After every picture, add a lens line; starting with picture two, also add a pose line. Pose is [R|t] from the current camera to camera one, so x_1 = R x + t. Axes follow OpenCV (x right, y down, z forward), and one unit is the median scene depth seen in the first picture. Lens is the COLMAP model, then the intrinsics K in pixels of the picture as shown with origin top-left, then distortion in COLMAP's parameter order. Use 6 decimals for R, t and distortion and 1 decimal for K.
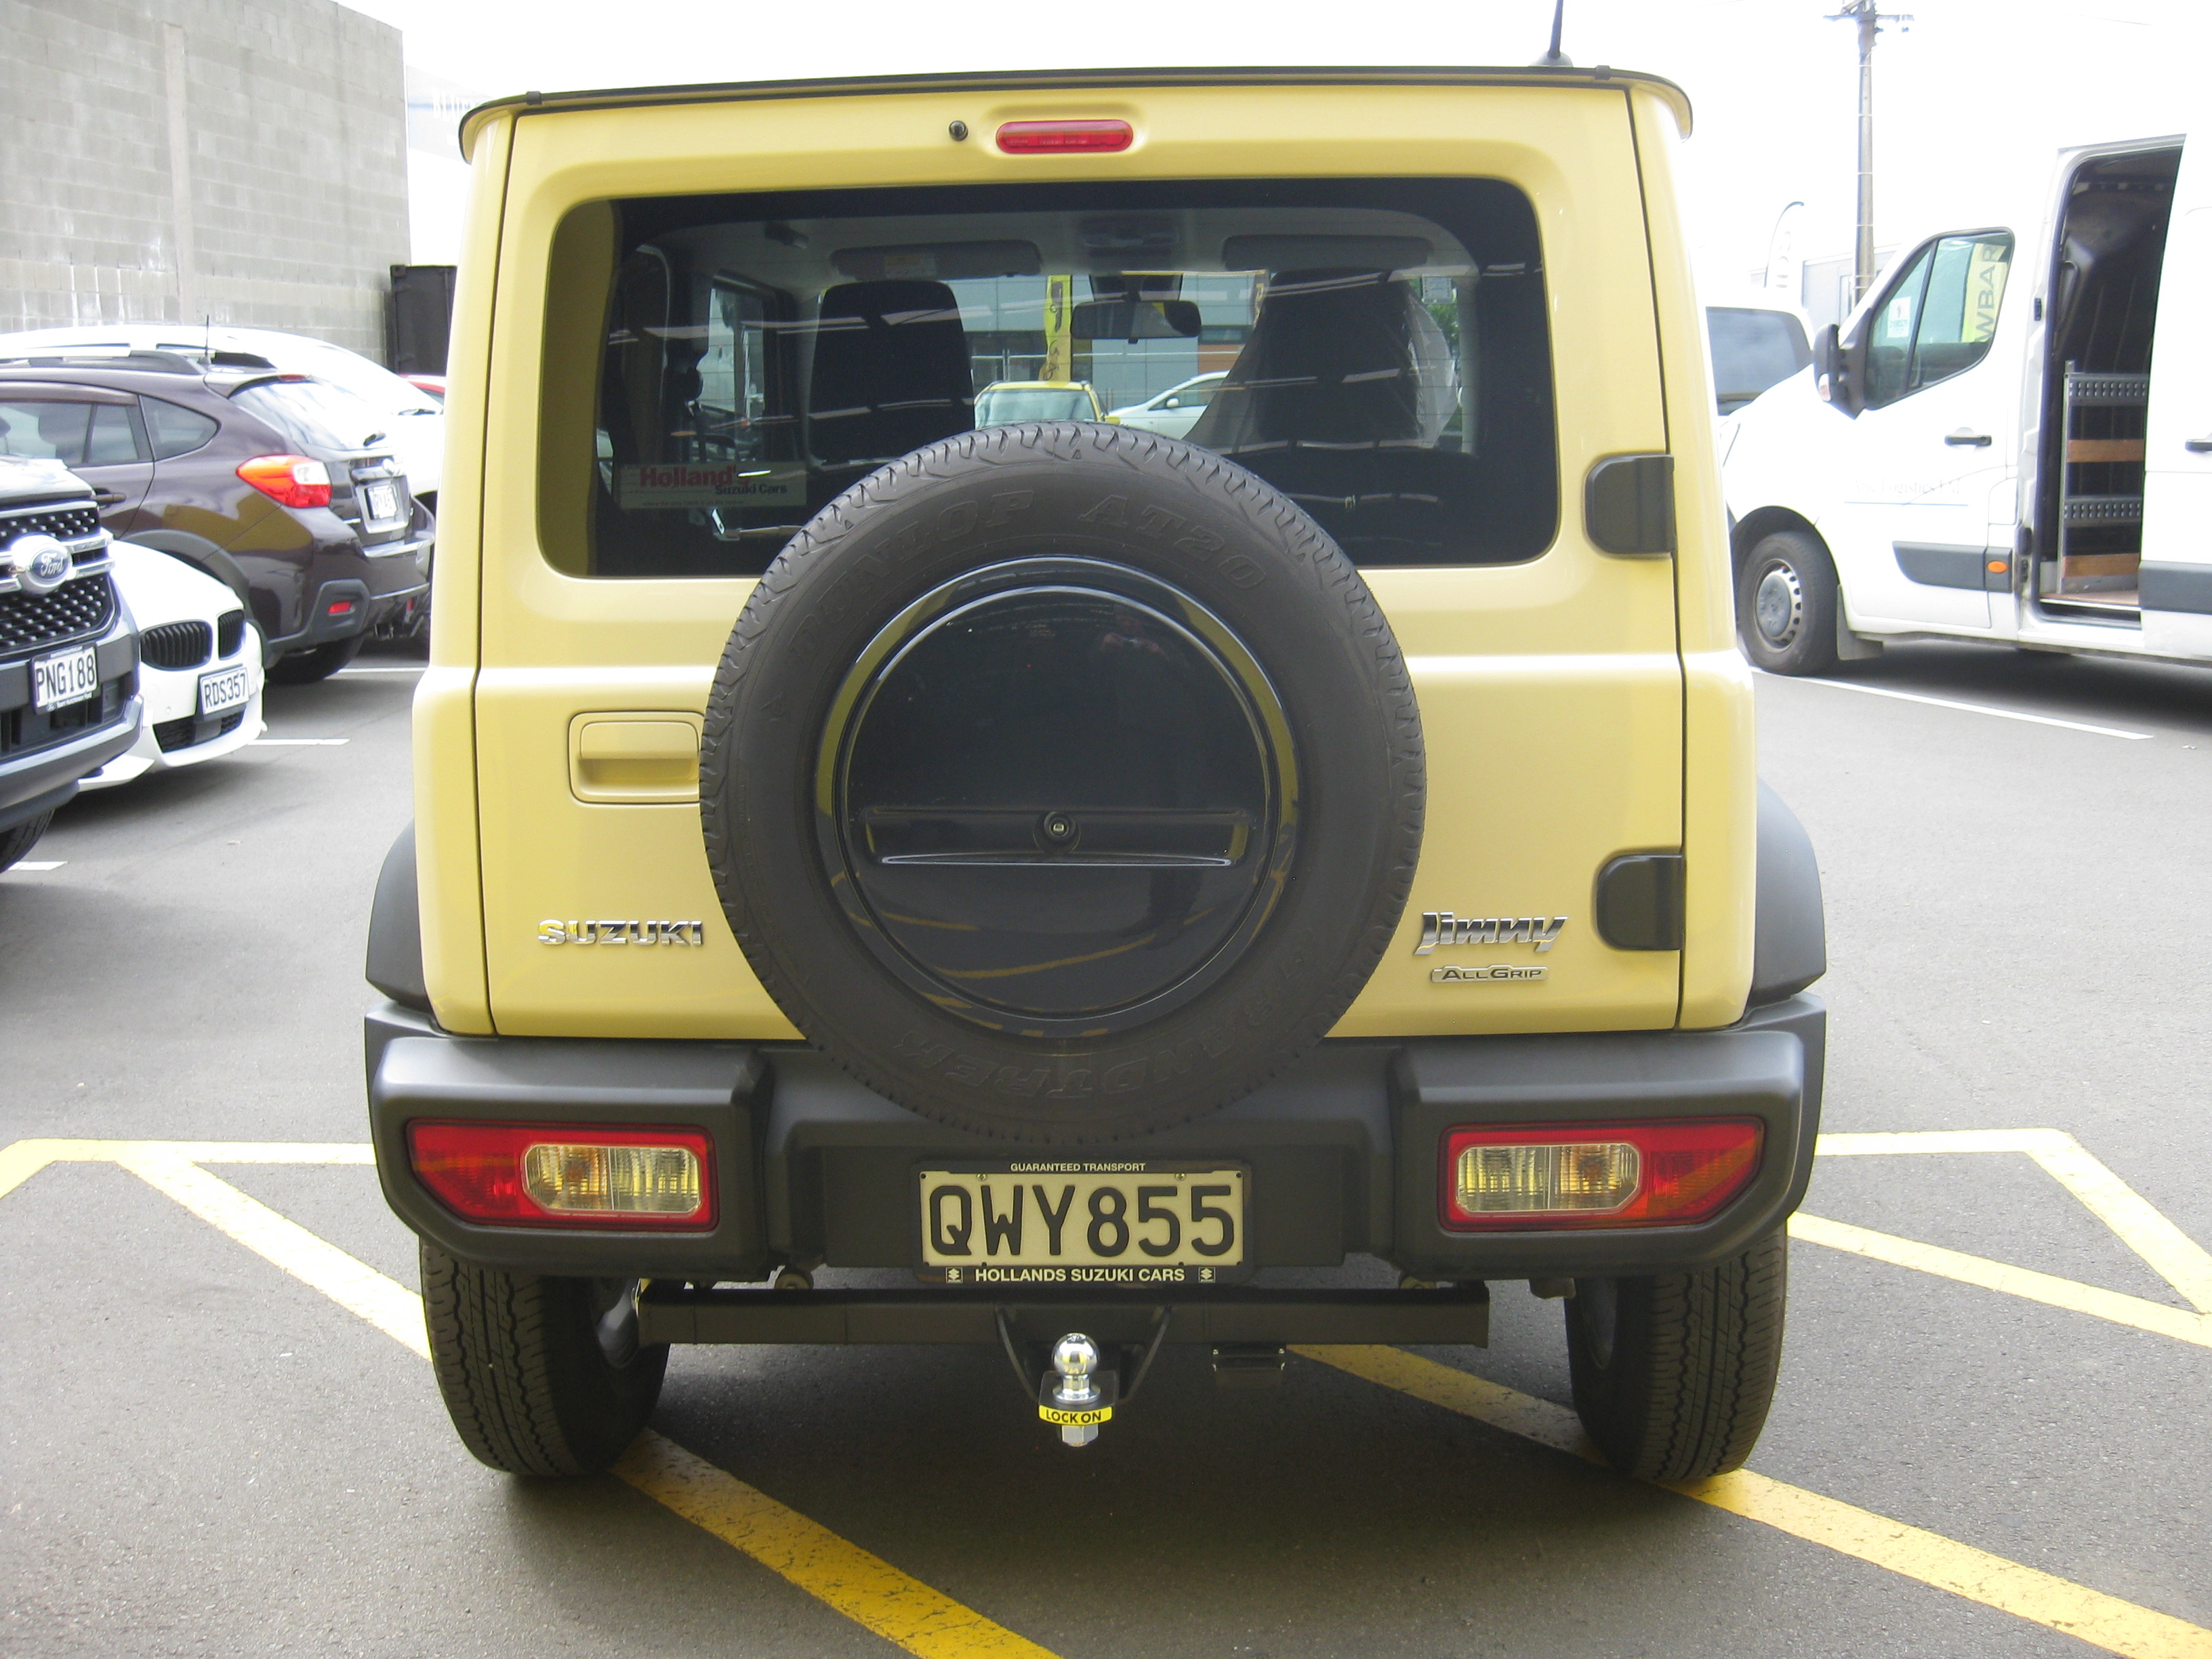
lens RADIAL K [[2440.7, 0, 1123.2], [0, 2440.7, 826.9], [0, 0, 1]] dist [-0.136895, 0.000000]
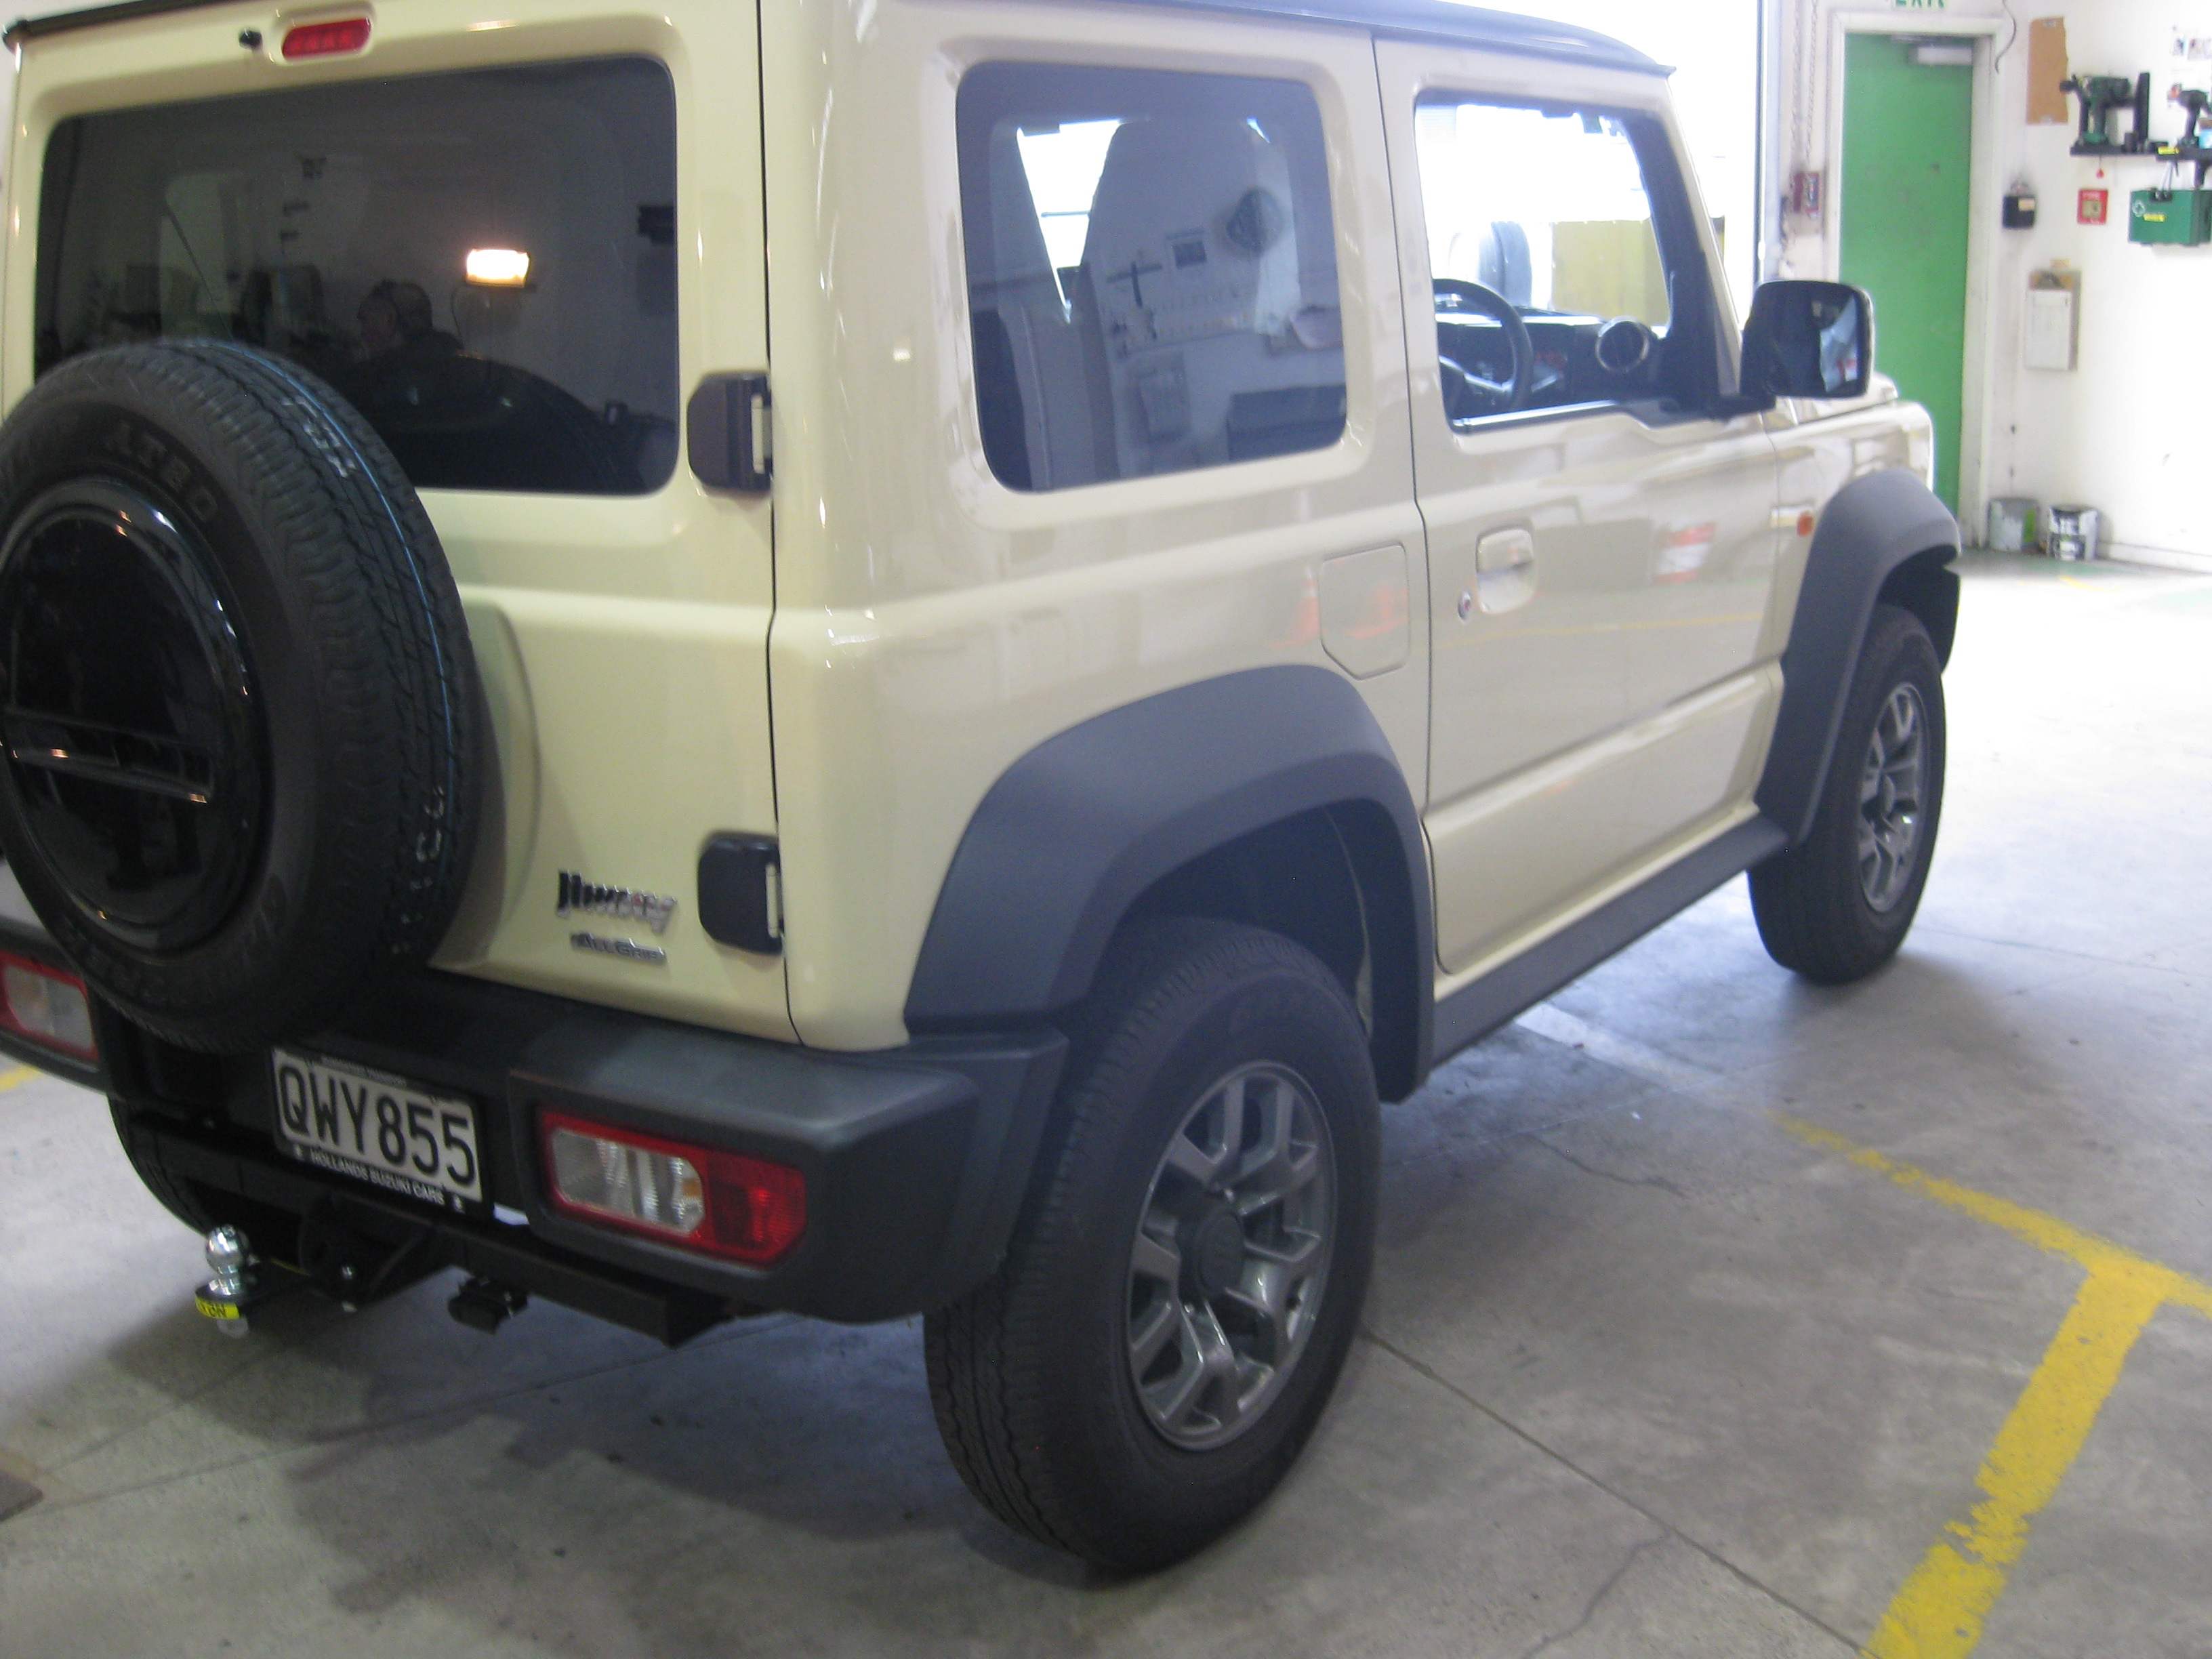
lens RADIAL K [[2440.7, 0, 1103.7], [0, 2440.7, 811.1], [0, 0, 1]] dist [-0.136895, 0.000000]
pose [[0.843698, 0.123606, -0.522394, 0.745836], [-0.079567, 0.991175, 0.106021, -0.097069], [0.530889, -0.047884, 0.846088, 0.323263]]
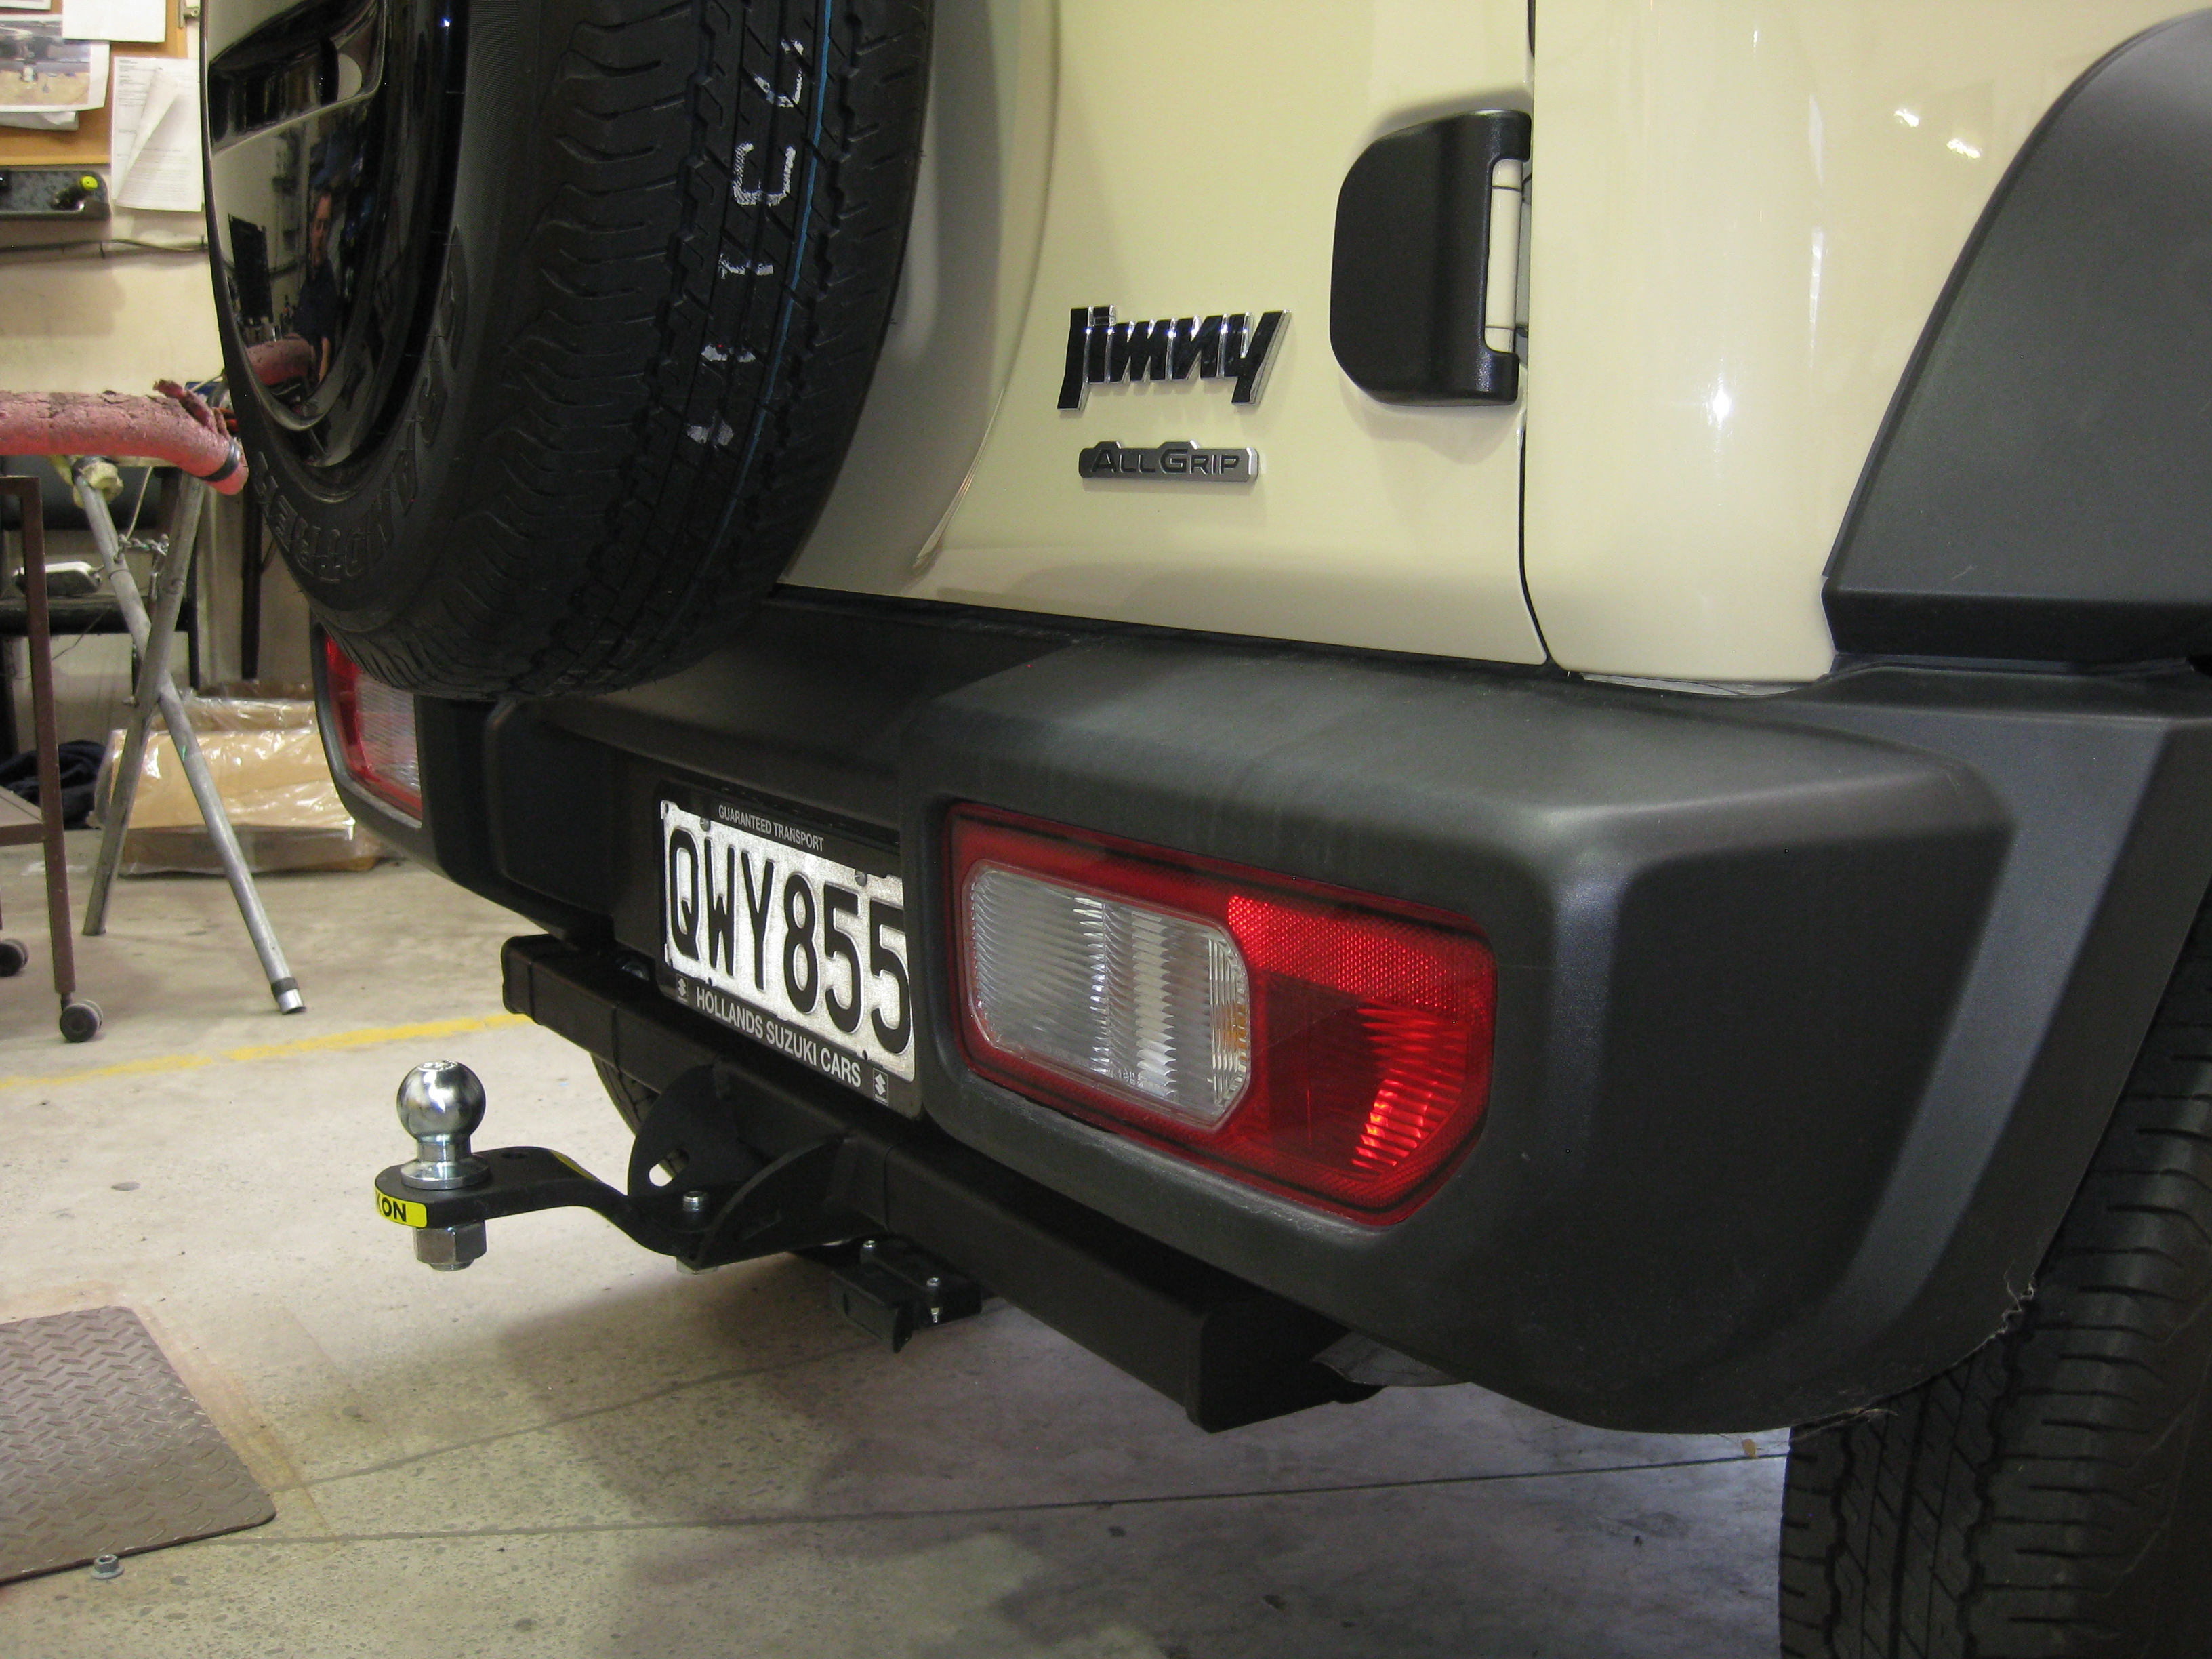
lens RADIAL K [[2440.7, 0, 1129.4], [0, 2440.7, 840.1], [0, 0, 1]] dist [-0.136895, 0.000000]
pose [[0.576681, 0.154589, -0.802210, 0.457406], [-0.153580, 0.984941, 0.079398, 0.087532], [0.802404, 0.077417, 0.591739, 0.743942]]
